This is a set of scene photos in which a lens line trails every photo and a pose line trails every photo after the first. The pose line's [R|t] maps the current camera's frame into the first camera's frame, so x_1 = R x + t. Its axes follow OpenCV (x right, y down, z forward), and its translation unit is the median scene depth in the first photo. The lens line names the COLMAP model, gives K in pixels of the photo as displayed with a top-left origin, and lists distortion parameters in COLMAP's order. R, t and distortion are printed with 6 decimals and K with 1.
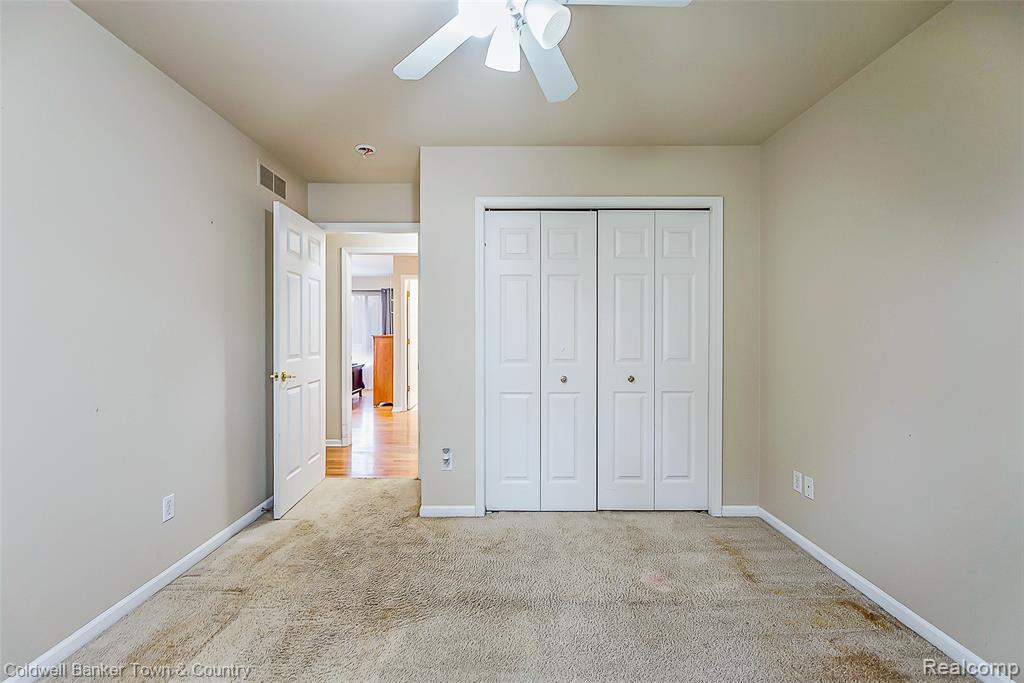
lens RADIAL K [[445.0, 0, 512.0], [0, 445.0, 341.5], [0, 0, 1]] dist [-0.001955, -0.000275]
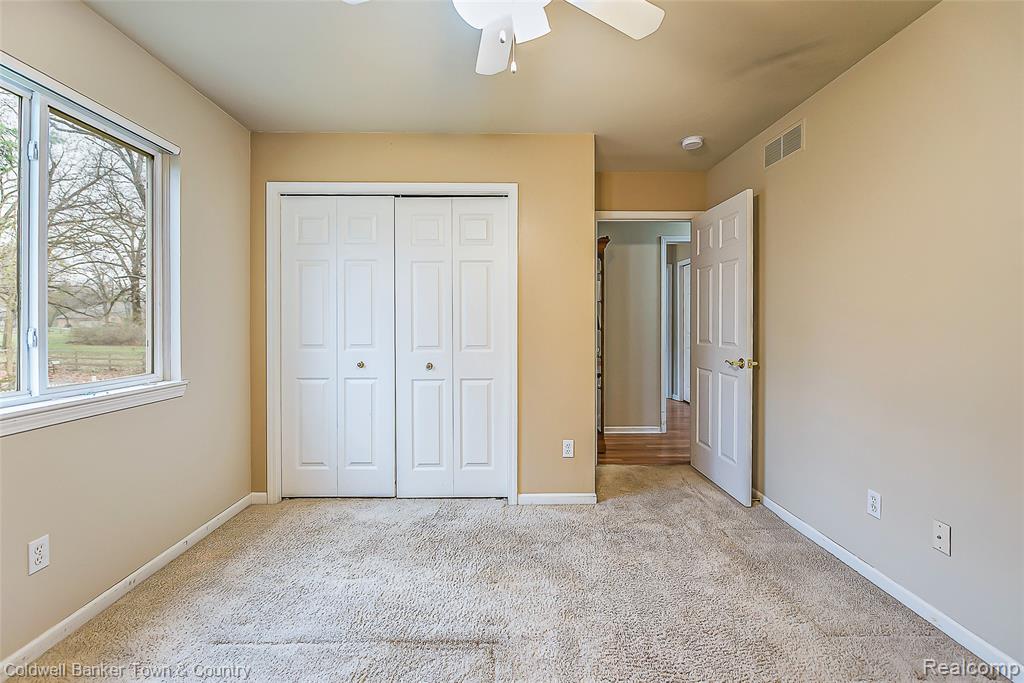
lens RADIAL K [[443.0, 0, 531.8], [0, 443.0, 331.9], [0, 0, 1]] dist [0.000536, -0.004045]
pose [[0.999981, 0.005317, -0.003057, 0.495308], [-0.005288, 0.999943, 0.009314, -0.003428], [0.003106, -0.009298, 0.999952, 0.008662]]
